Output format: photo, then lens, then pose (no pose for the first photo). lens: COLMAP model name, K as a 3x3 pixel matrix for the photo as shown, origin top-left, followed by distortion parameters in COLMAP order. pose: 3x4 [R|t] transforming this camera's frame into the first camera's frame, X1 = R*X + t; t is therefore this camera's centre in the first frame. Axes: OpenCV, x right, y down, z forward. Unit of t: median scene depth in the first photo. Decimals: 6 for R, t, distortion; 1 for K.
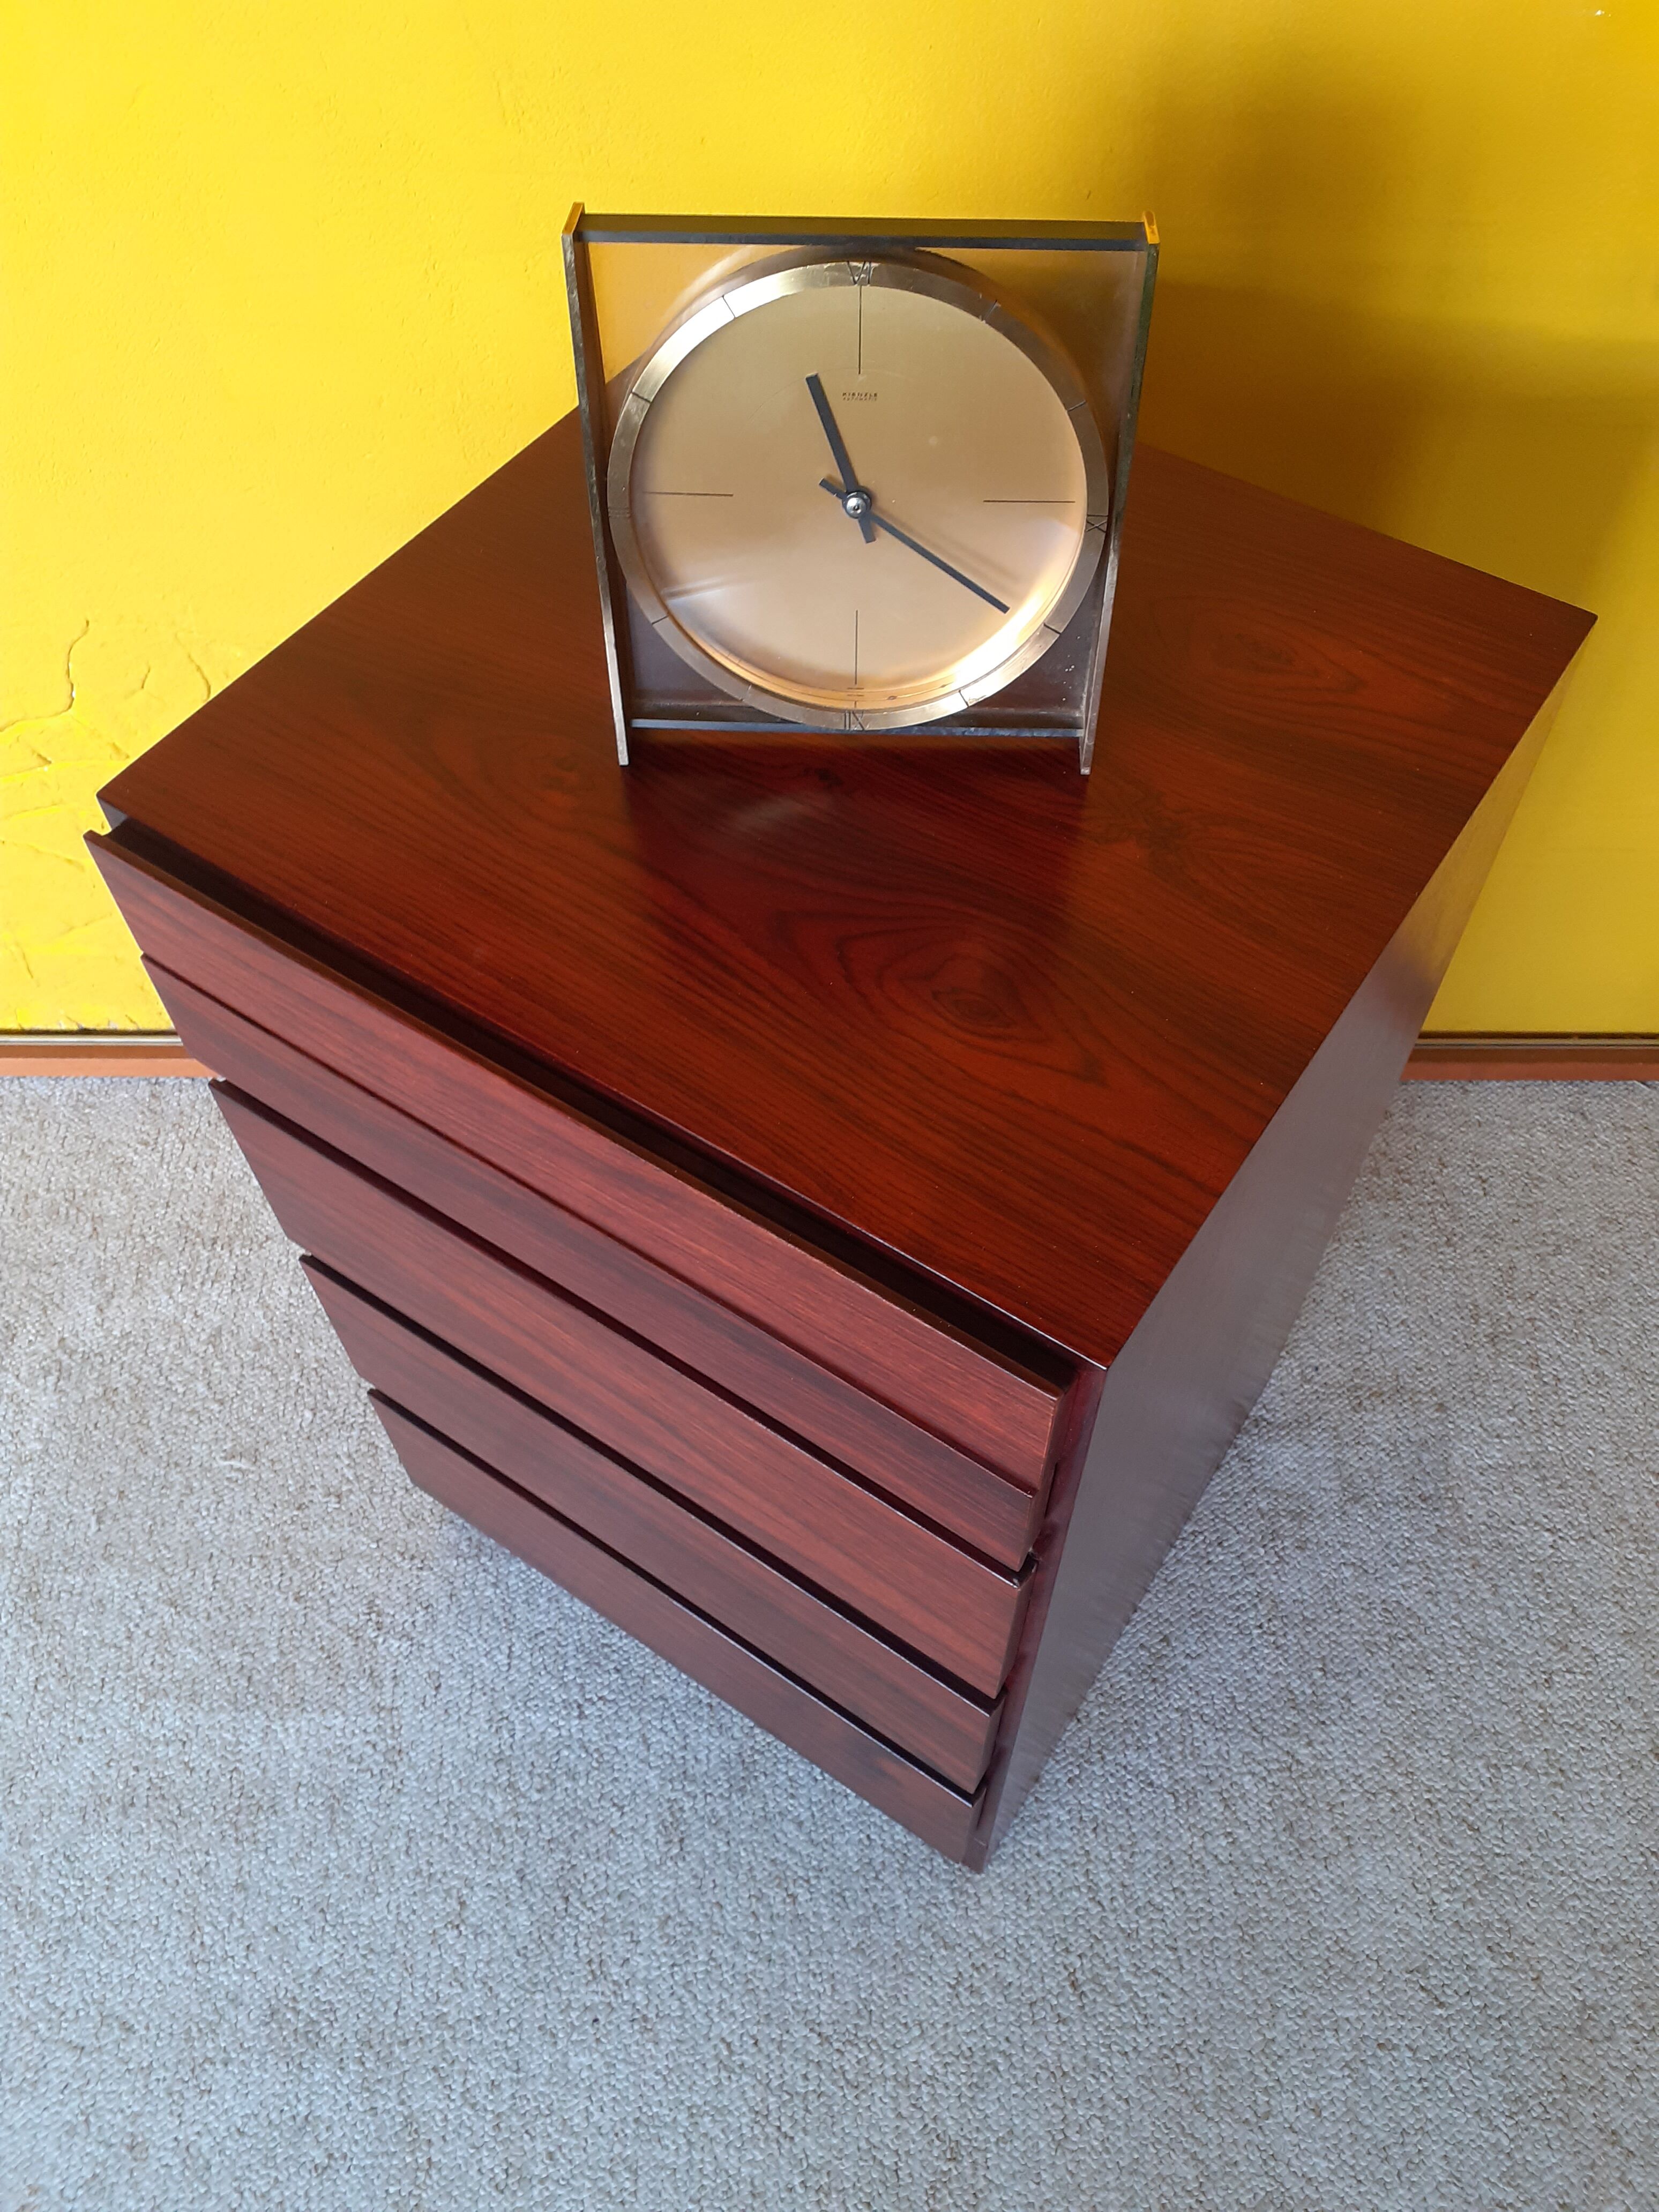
lens RADIAL K [[1868.7, 0, 838.5], [0, 1868.7, 1090.3], [0, 0, 1]] dist [0.006536, -0.032447]
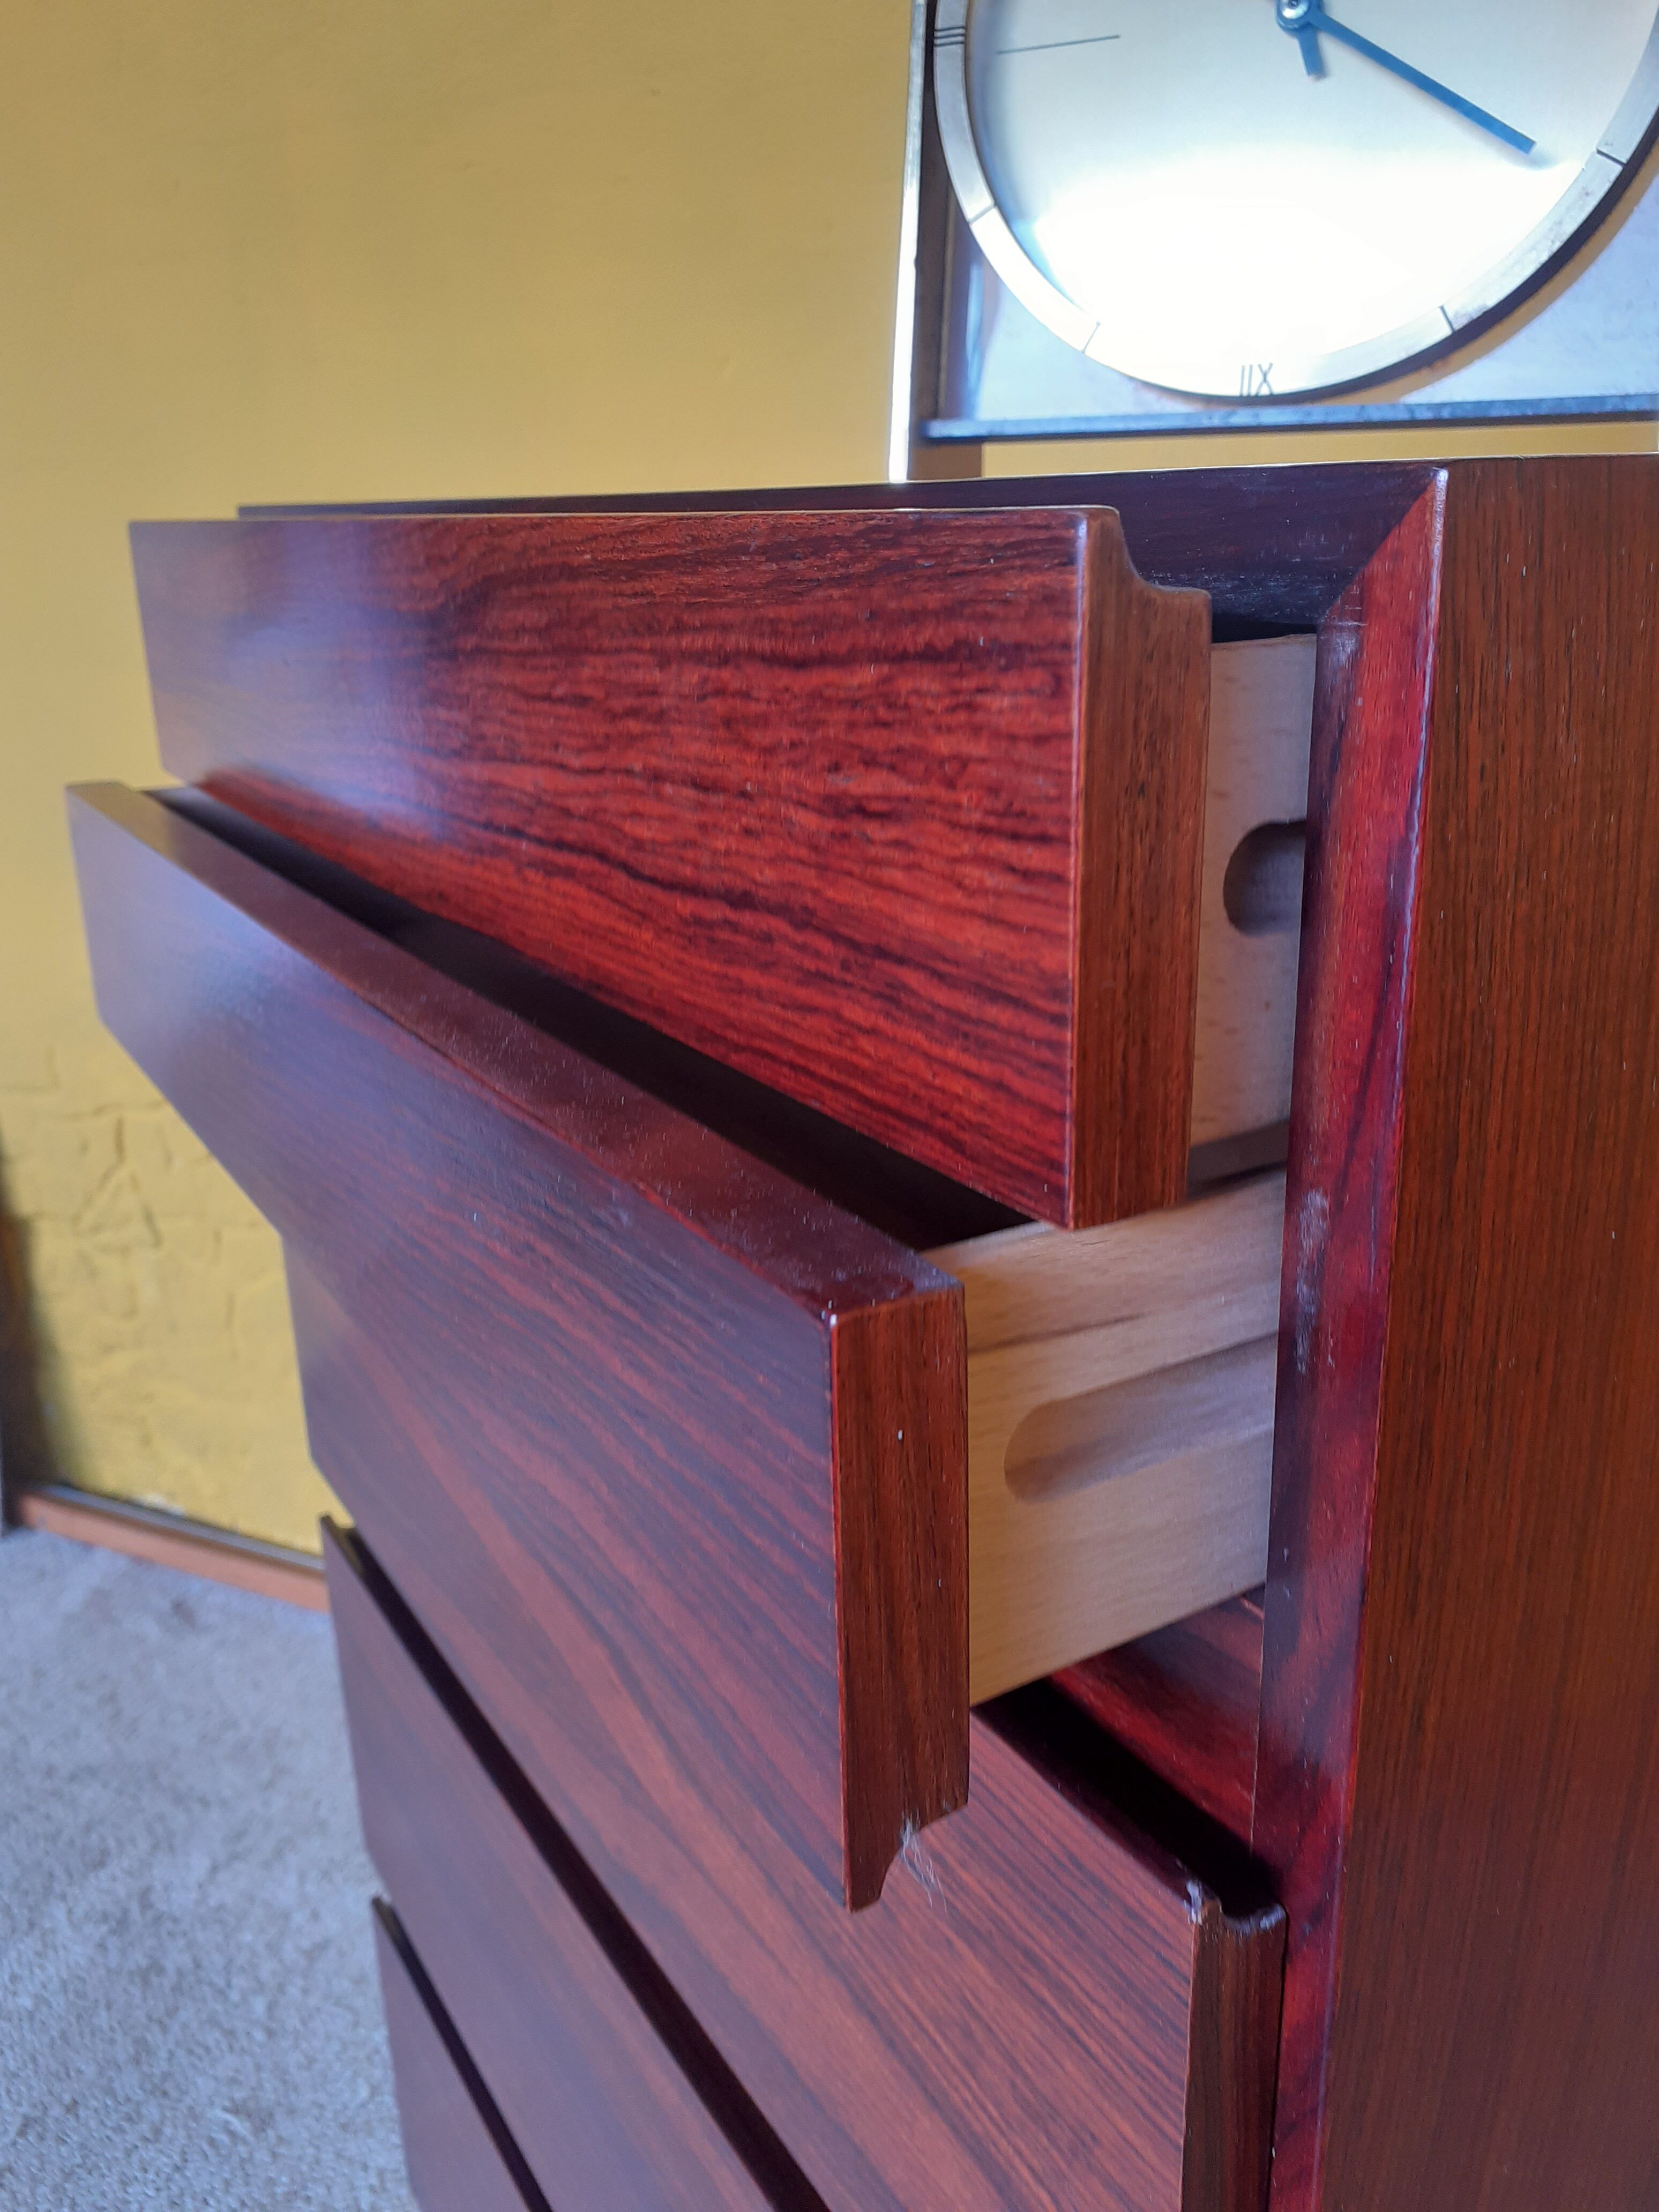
lens RADIAL K [[1868.7, 0, 826.5], [0, 1868.7, 1101.7], [0, 0, 1]] dist [0.006536, -0.032447]
pose [[0.901923, 0.108442, -0.418060, 0.099128], [-0.336921, 0.782275, -0.523956, 0.212553], [0.270219, 0.613422, 0.742088, 0.405624]]
